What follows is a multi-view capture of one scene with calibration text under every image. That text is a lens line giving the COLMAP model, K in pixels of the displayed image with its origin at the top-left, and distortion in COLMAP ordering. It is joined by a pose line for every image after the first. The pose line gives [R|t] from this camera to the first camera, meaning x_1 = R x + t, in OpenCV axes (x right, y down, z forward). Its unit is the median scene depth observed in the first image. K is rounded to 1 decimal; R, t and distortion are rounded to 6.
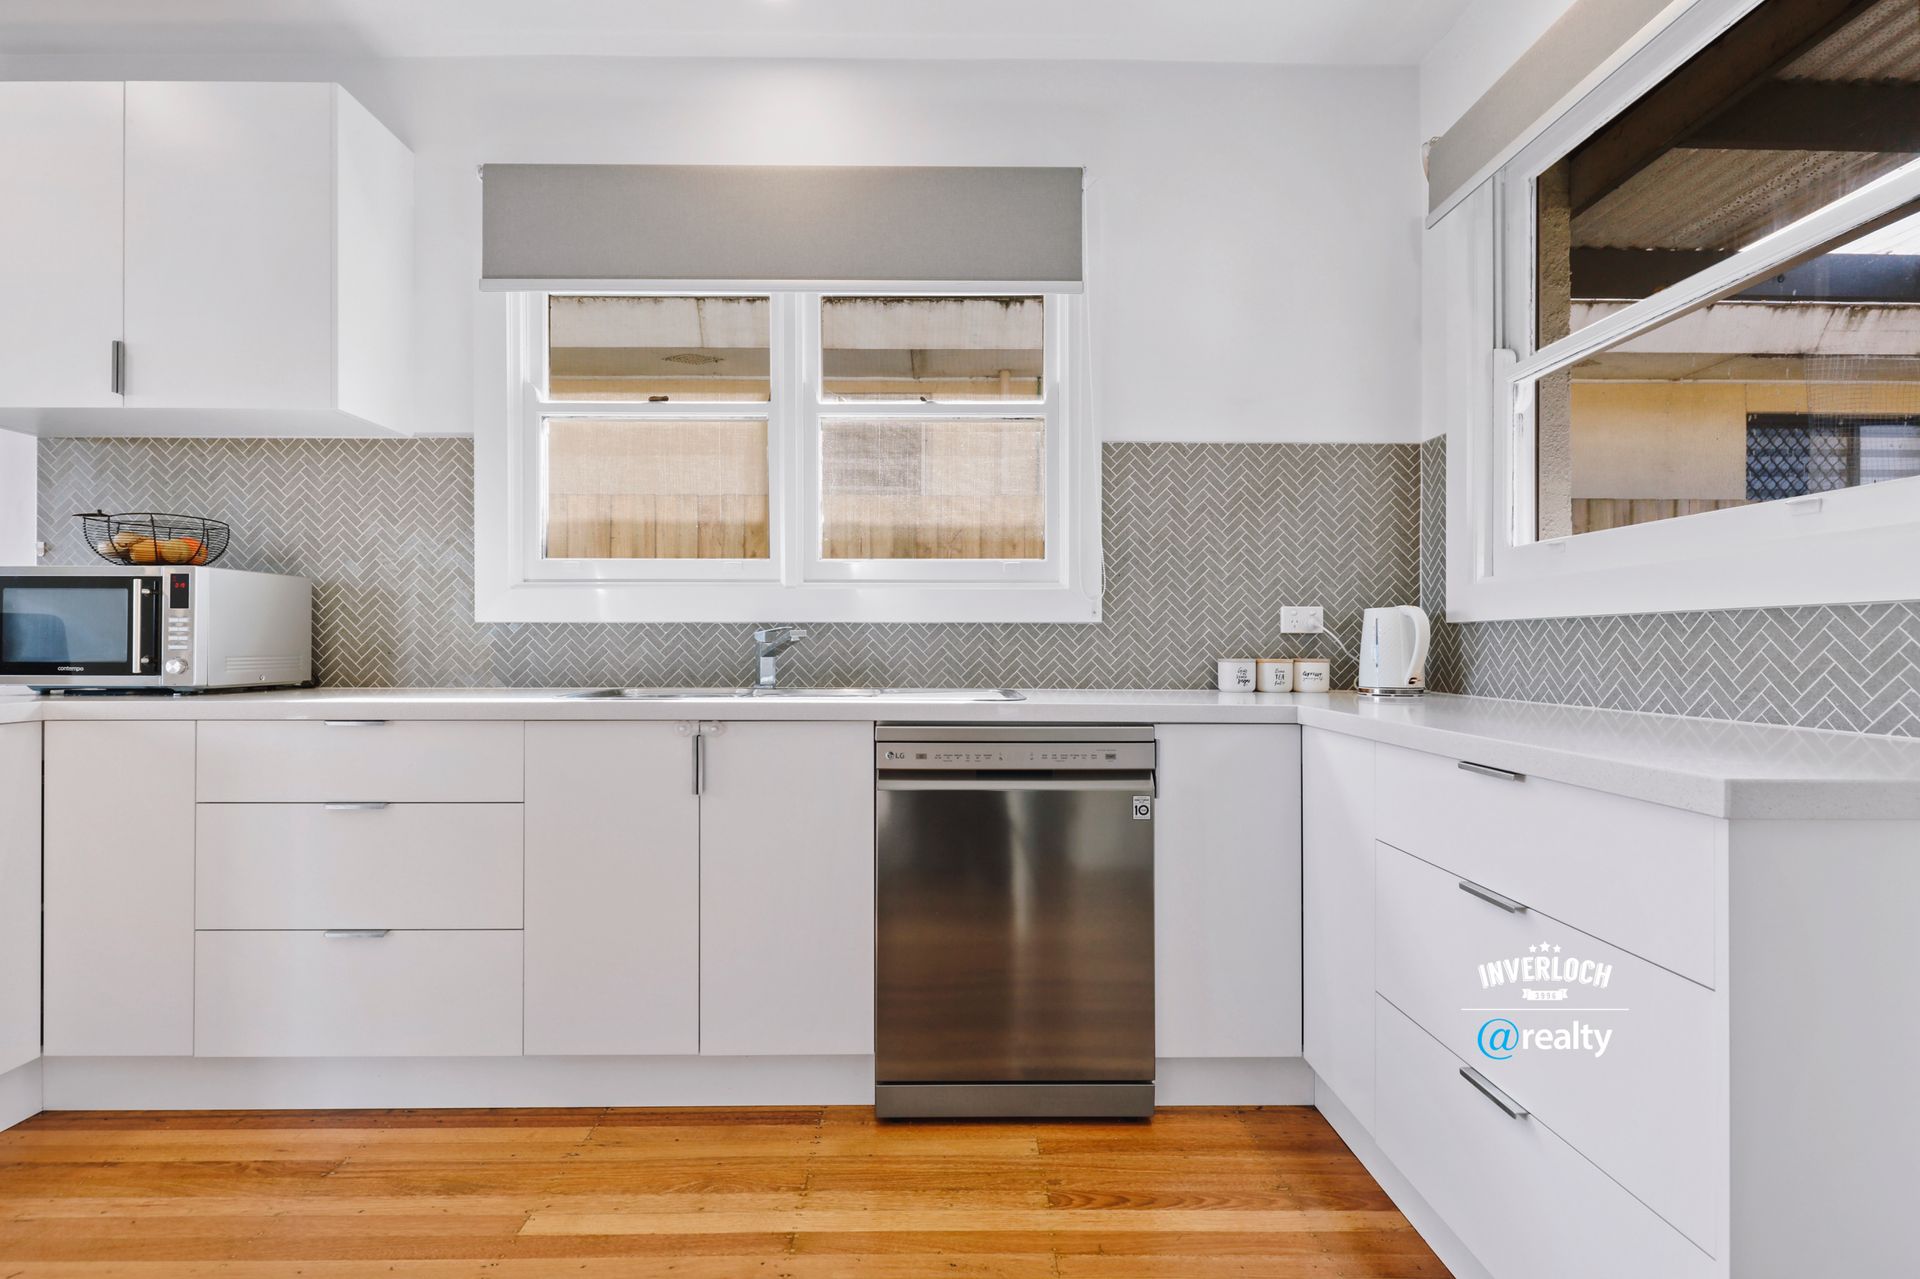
lens RADIAL K [[880.7, 0, 958.6], [0, 880.7, 647.0], [0, 0, 1]] dist [-0.000398, -0.000164]
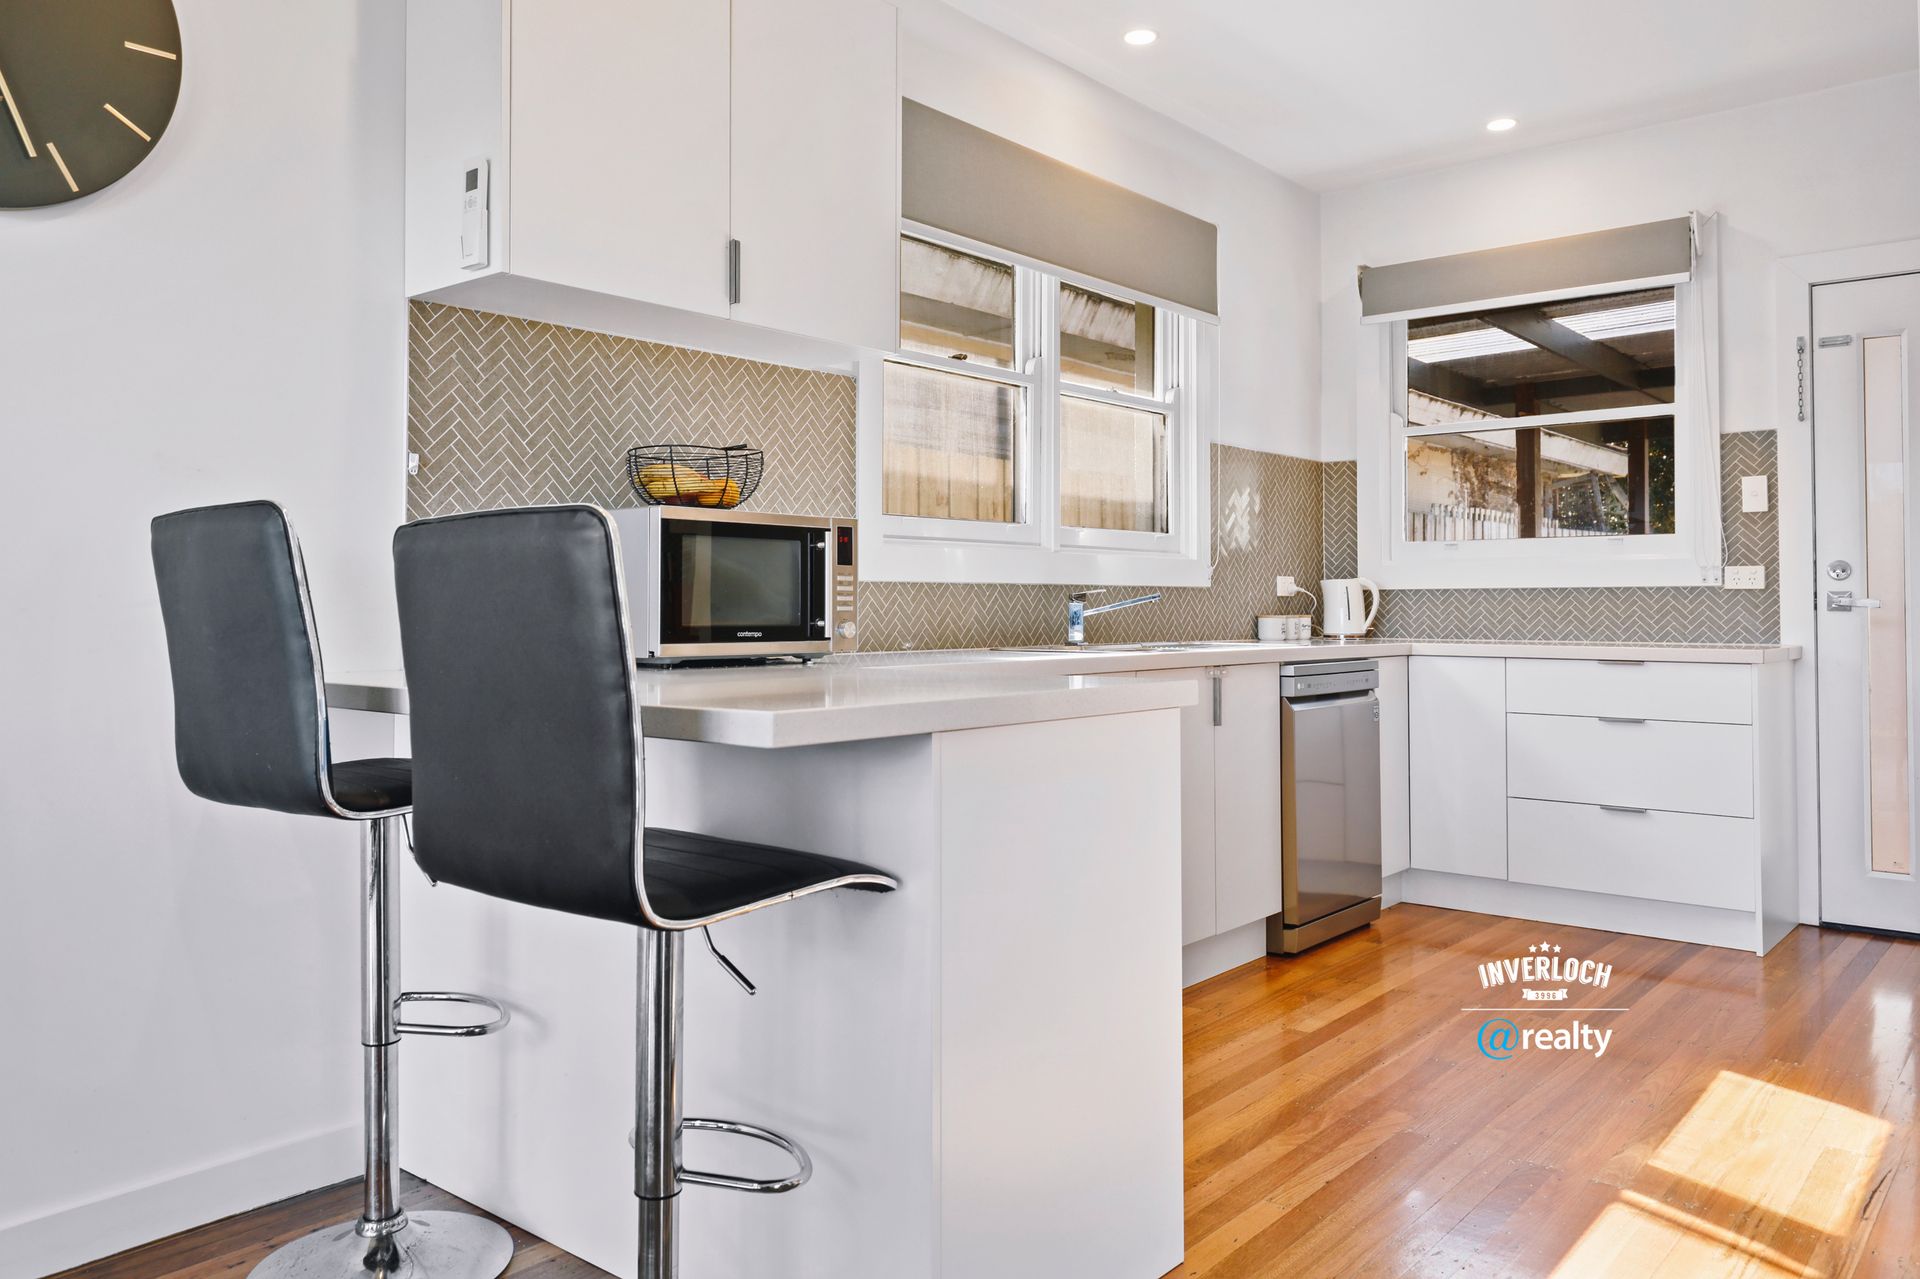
lens RADIAL K [[1379.3, 0, 944.5], [0, 1379.3, 585.9], [0, 0, 1]] dist [0.004609, -0.000665]
pose [[0.660934, 0.009494, 0.750384, -1.607828], [0.002553, 0.999886, -0.014899, -0.001385], [-0.750440, 0.011762, 0.660834, -0.005317]]
